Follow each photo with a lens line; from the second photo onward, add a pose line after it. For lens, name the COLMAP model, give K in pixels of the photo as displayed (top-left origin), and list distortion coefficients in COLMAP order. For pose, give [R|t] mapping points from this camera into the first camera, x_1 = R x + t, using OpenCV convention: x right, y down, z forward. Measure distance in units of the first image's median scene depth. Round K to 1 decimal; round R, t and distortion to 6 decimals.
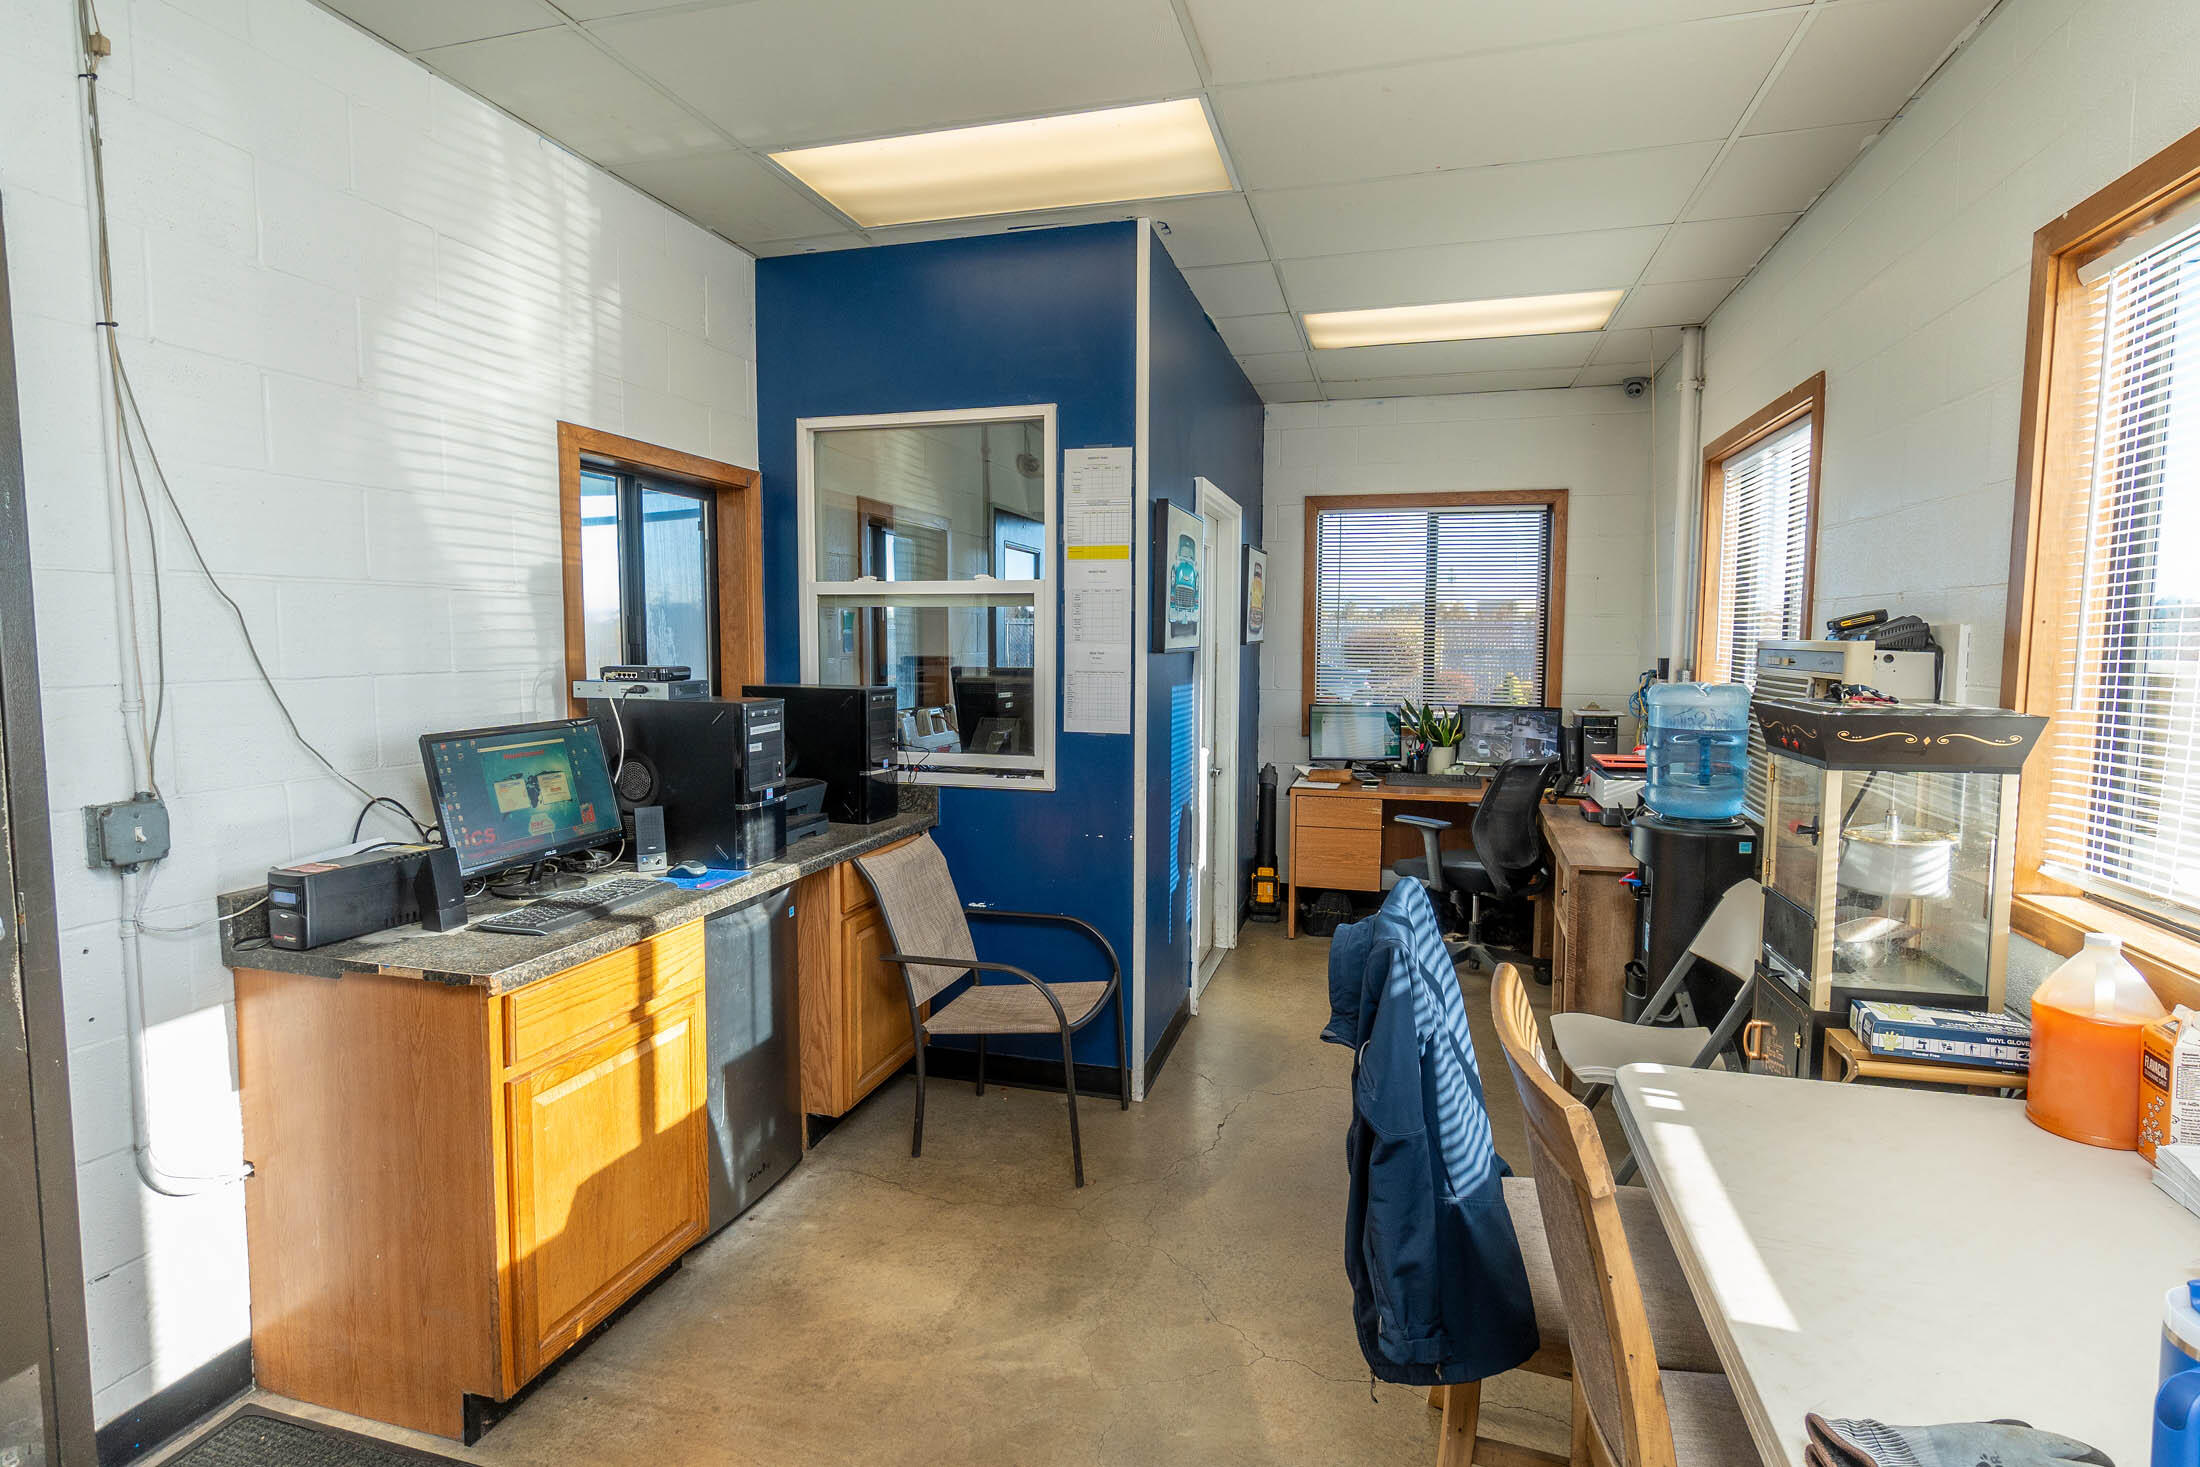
lens RADIAL K [[1114.6, 0, 1100.0], [0, 1114.6, 733.5], [0, 0, 1]] dist [-0.001454, -0.000118]
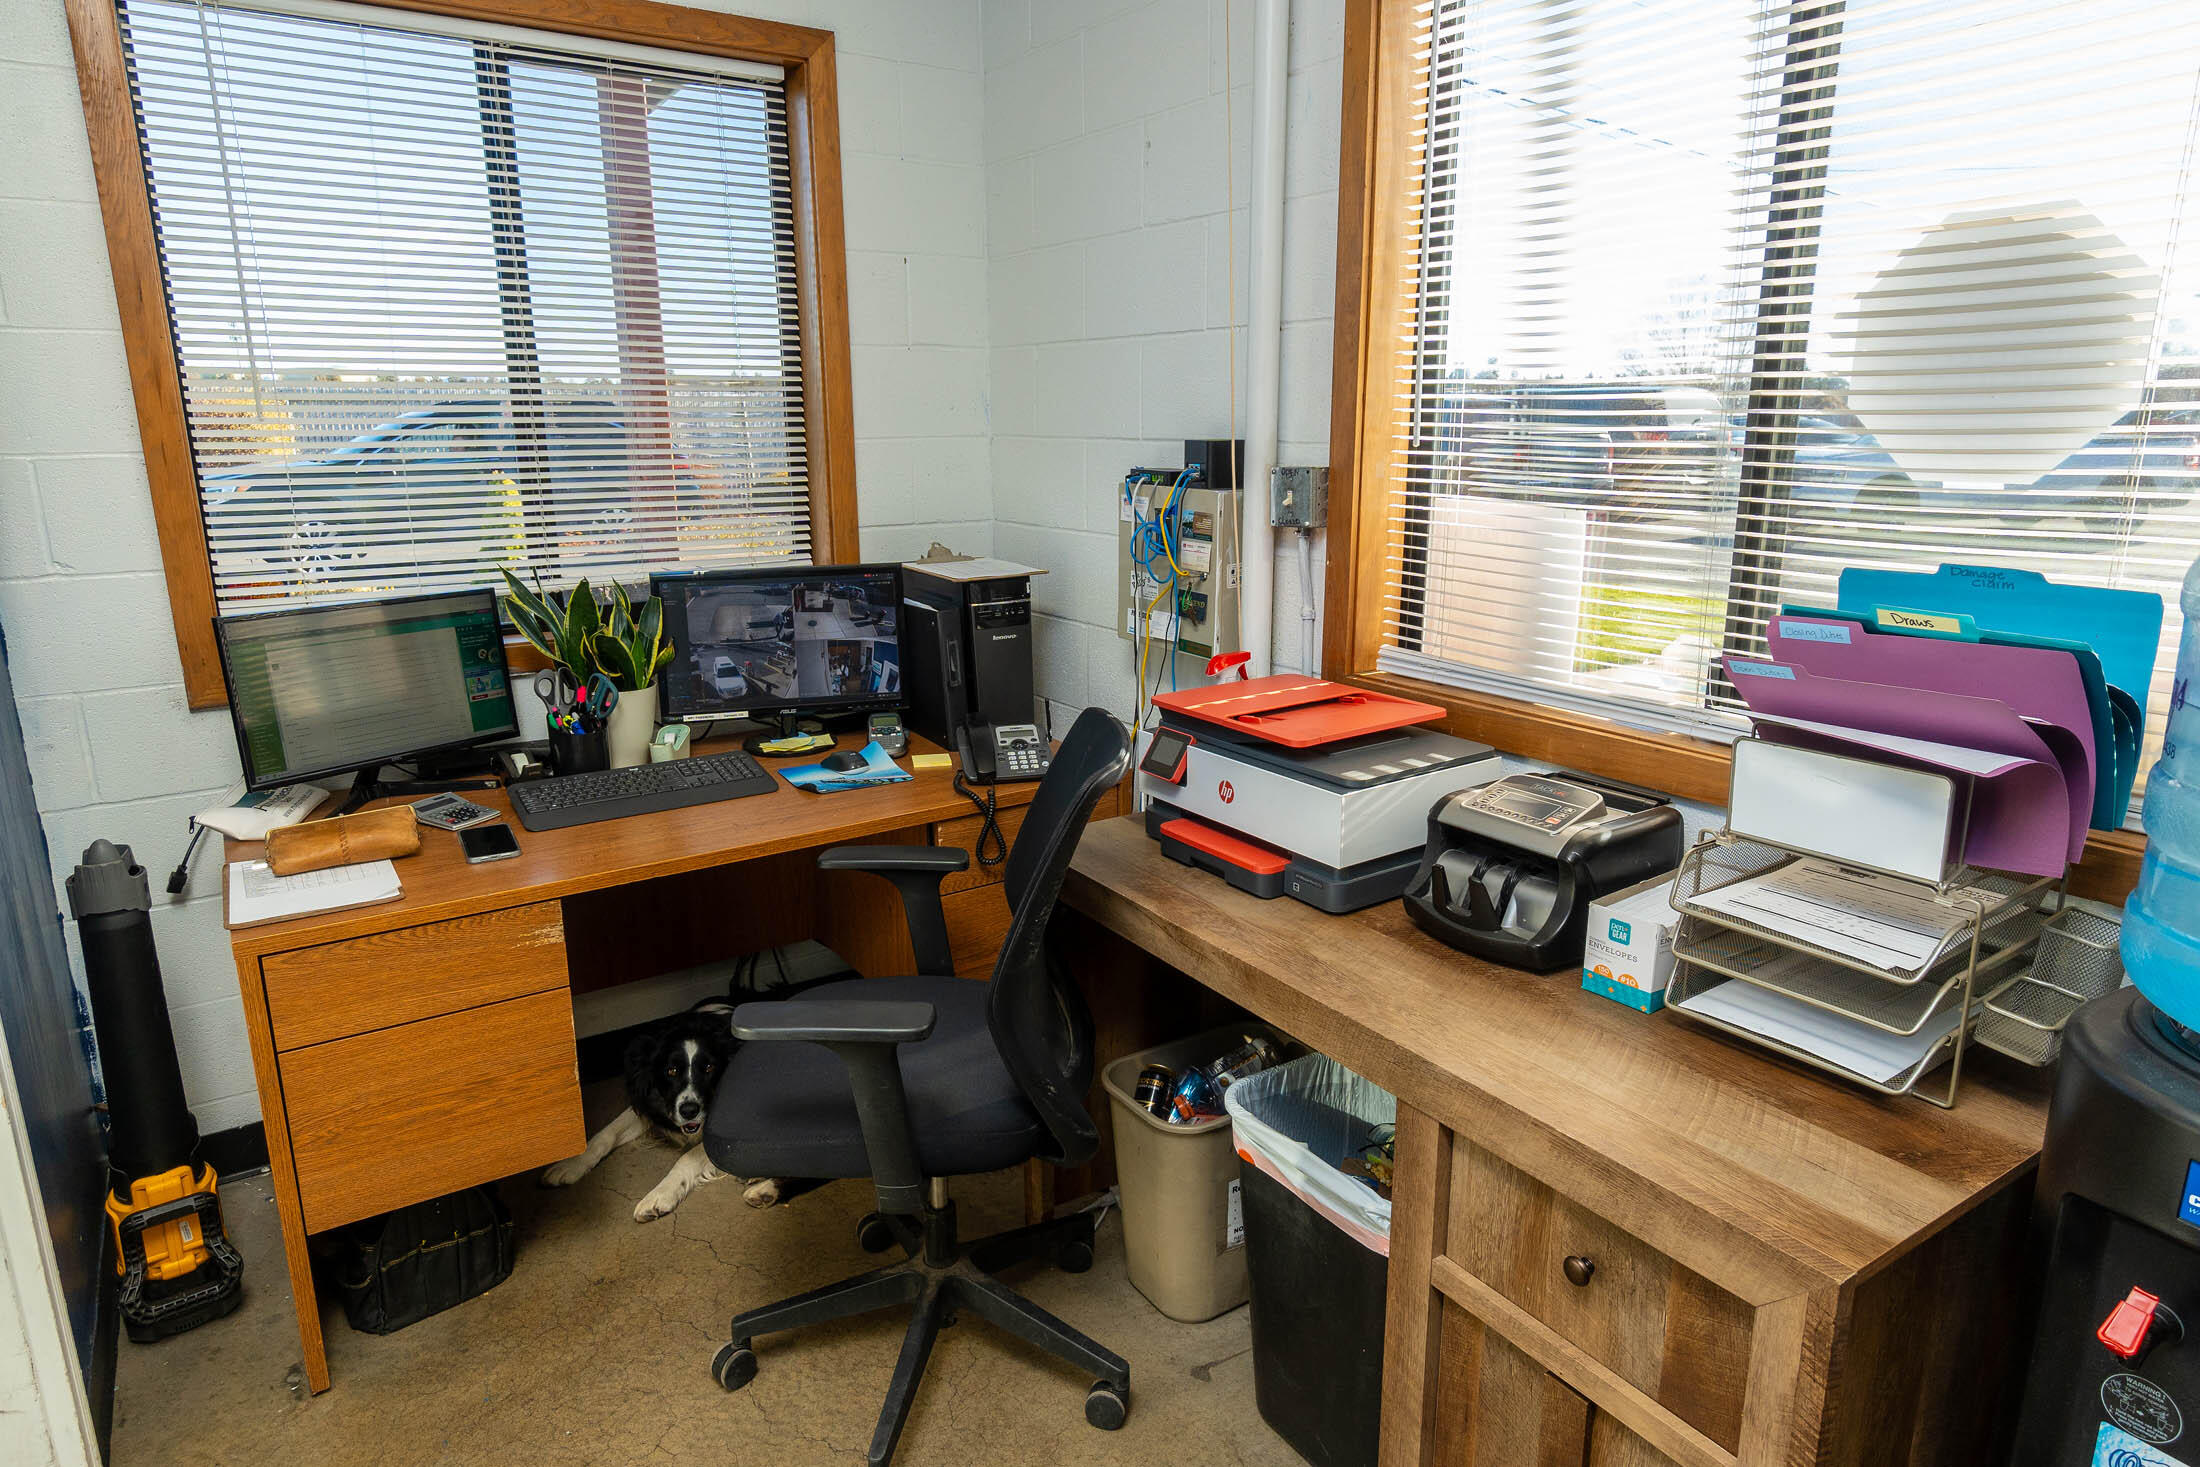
lens RADIAL K [[1304.5, 0, 1100.0], [0, 1304.5, 733.5], [0, 0, 1]] dist [-0.004378, -0.000803]
pose [[0.641474, -0.190193, 0.743194, 0.072793], [0.072820, 0.979502, 0.187813, -0.045803], [-0.763681, -0.066358, 0.642175, 0.588208]]
